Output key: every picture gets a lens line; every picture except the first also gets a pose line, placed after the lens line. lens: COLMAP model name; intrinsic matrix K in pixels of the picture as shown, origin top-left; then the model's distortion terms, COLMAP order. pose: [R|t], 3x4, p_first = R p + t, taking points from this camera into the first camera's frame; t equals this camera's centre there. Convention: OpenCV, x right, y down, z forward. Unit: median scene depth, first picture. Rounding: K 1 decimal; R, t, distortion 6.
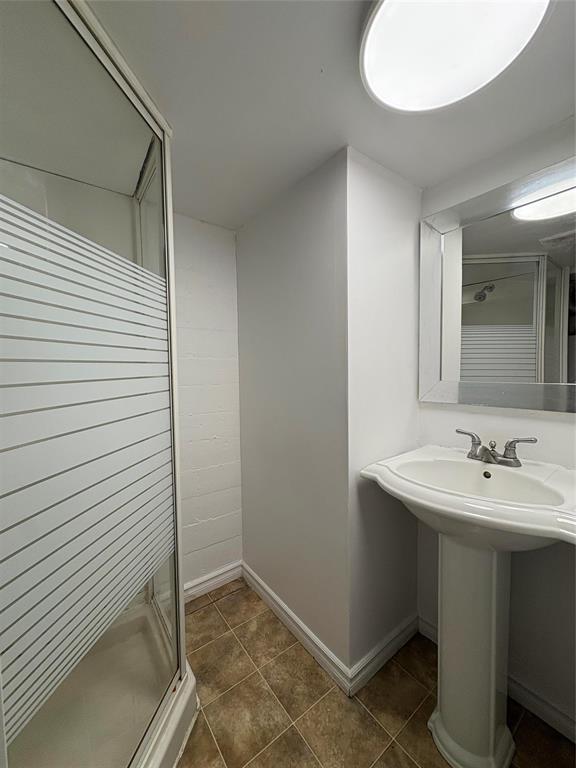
lens RADIAL K [[304.6, 0, 289.4], [0, 304.6, 382.6], [0, 0, 1]] dist [-0.000969, 0.000102]
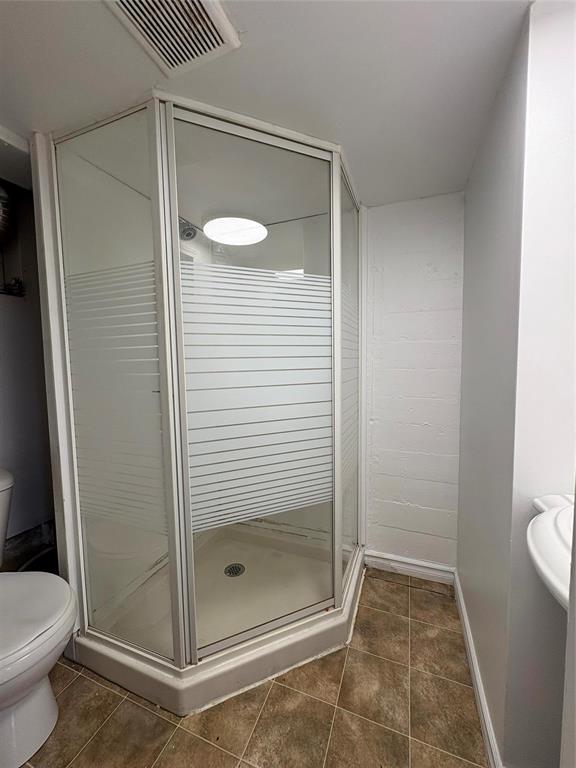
lens RADIAL K [[304.6, 0, 289.4], [0, 304.6, 382.6], [0, 0, 1]] dist [-0.000969, 0.000102]
pose [[0.519111, 0.057748, -0.852754, 0.455130], [-0.029203, 0.998331, 0.049830, 0.020873], [0.854208, -0.000964, 0.519931, 0.185218]]
